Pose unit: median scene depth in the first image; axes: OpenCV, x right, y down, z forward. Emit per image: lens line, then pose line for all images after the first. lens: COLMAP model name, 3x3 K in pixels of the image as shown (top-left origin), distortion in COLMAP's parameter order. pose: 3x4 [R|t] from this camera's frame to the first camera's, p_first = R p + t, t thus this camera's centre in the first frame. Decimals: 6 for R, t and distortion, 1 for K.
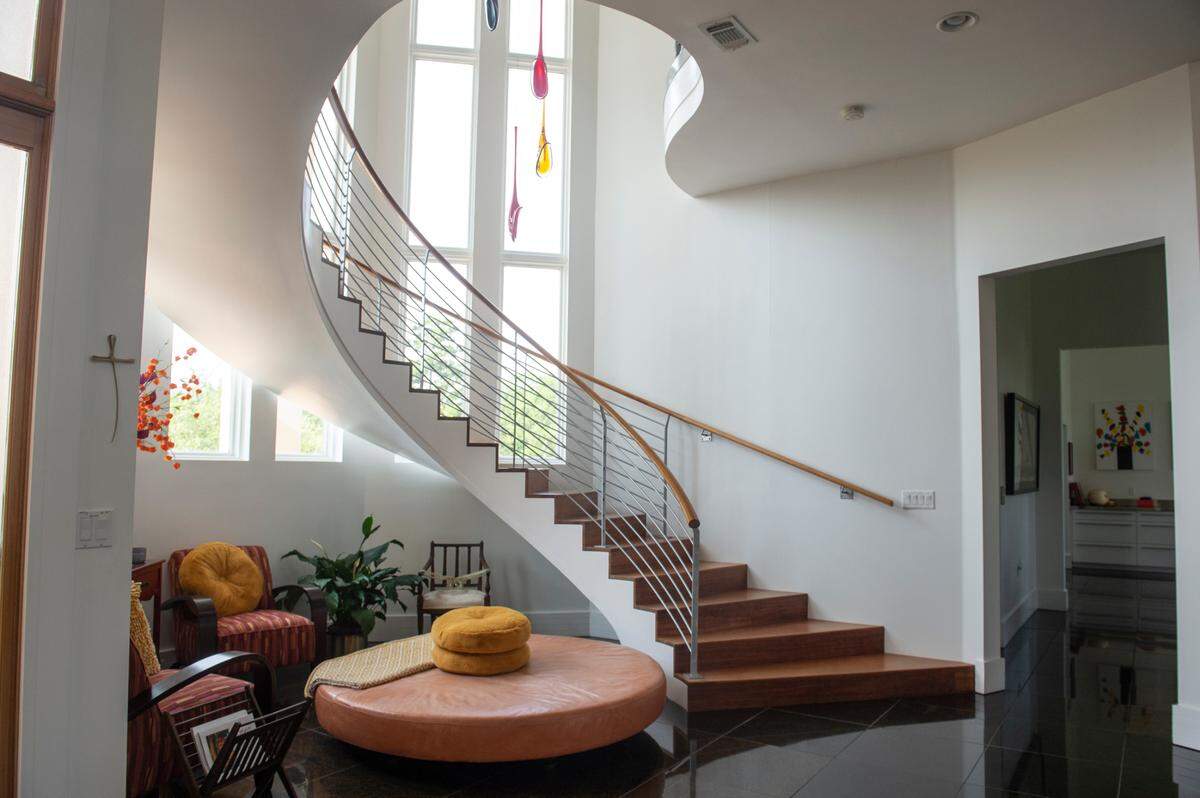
lens RADIAL K [[817.7, 0, 600.0], [0, 817.7, 399.0], [0, 0, 1]] dist [-0.047636, -0.000996]
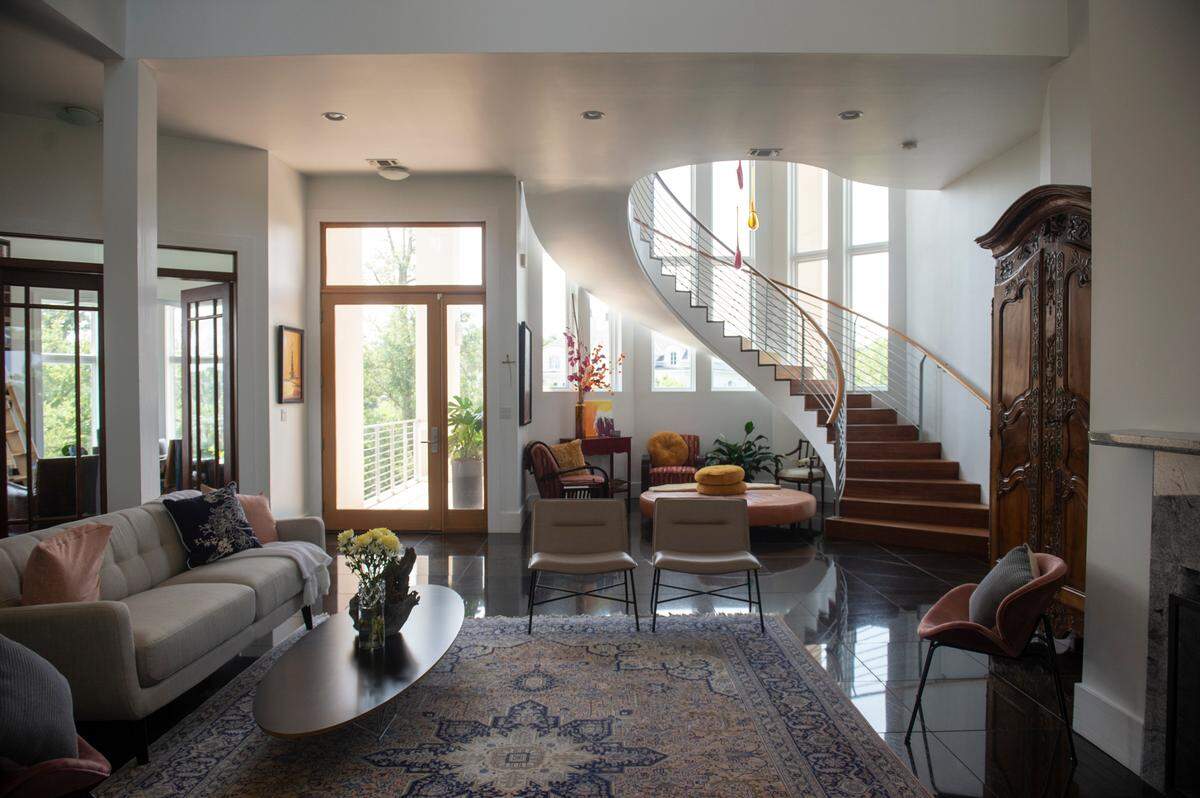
lens RADIAL K [[817.7, 0, 600.0], [0, 817.7, 399.0], [0, 0, 1]] dist [-0.047636, -0.000996]
pose [[0.565843, -0.003064, -0.824507, 1.096730], [0.074036, 0.996142, 0.047107, -0.012225], [0.821182, -0.087698, 0.563887, -0.278258]]
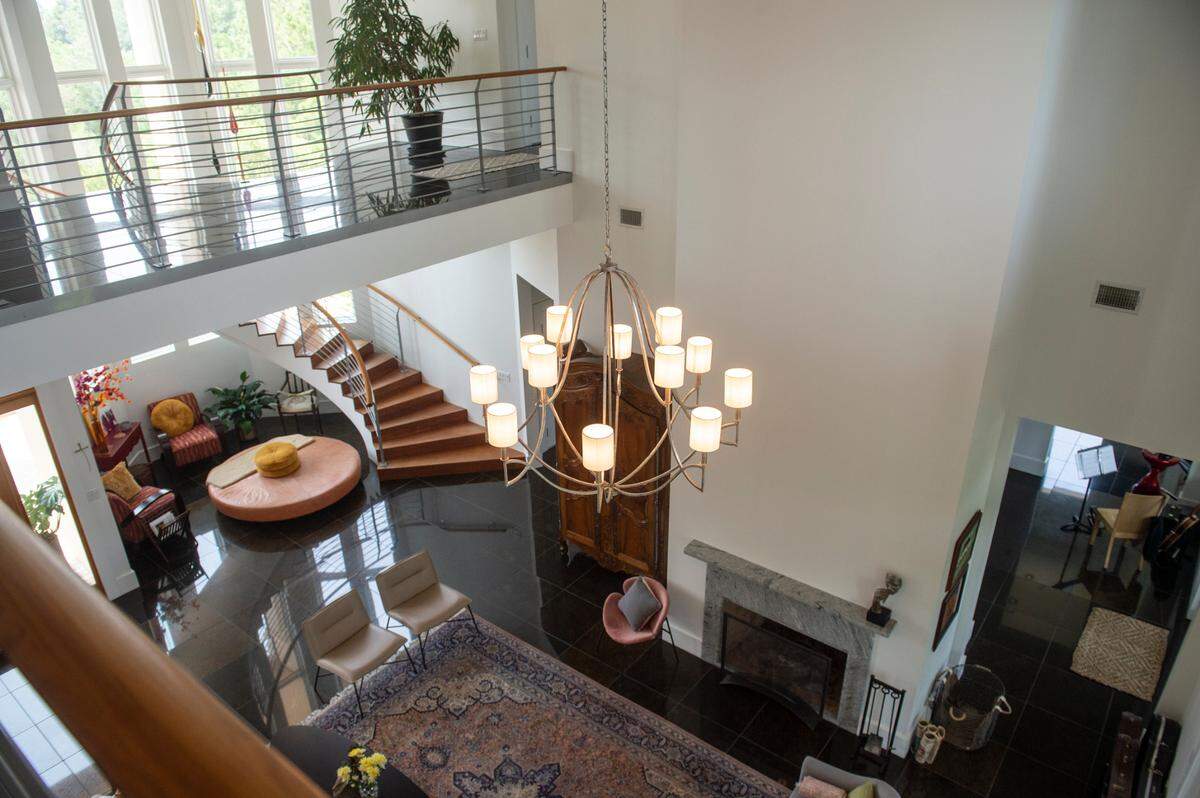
lens RADIAL K [[817.7, 0, 600.0], [0, 817.7, 399.0], [0, 0, 1]] dist [-0.047636, -0.000996]
pose [[0.996916, 0.003513, -0.078400, 0.794908], [0.035791, 0.868703, 0.494039, -0.803347], [0.069842, -0.495321, 0.865898, -0.712271]]
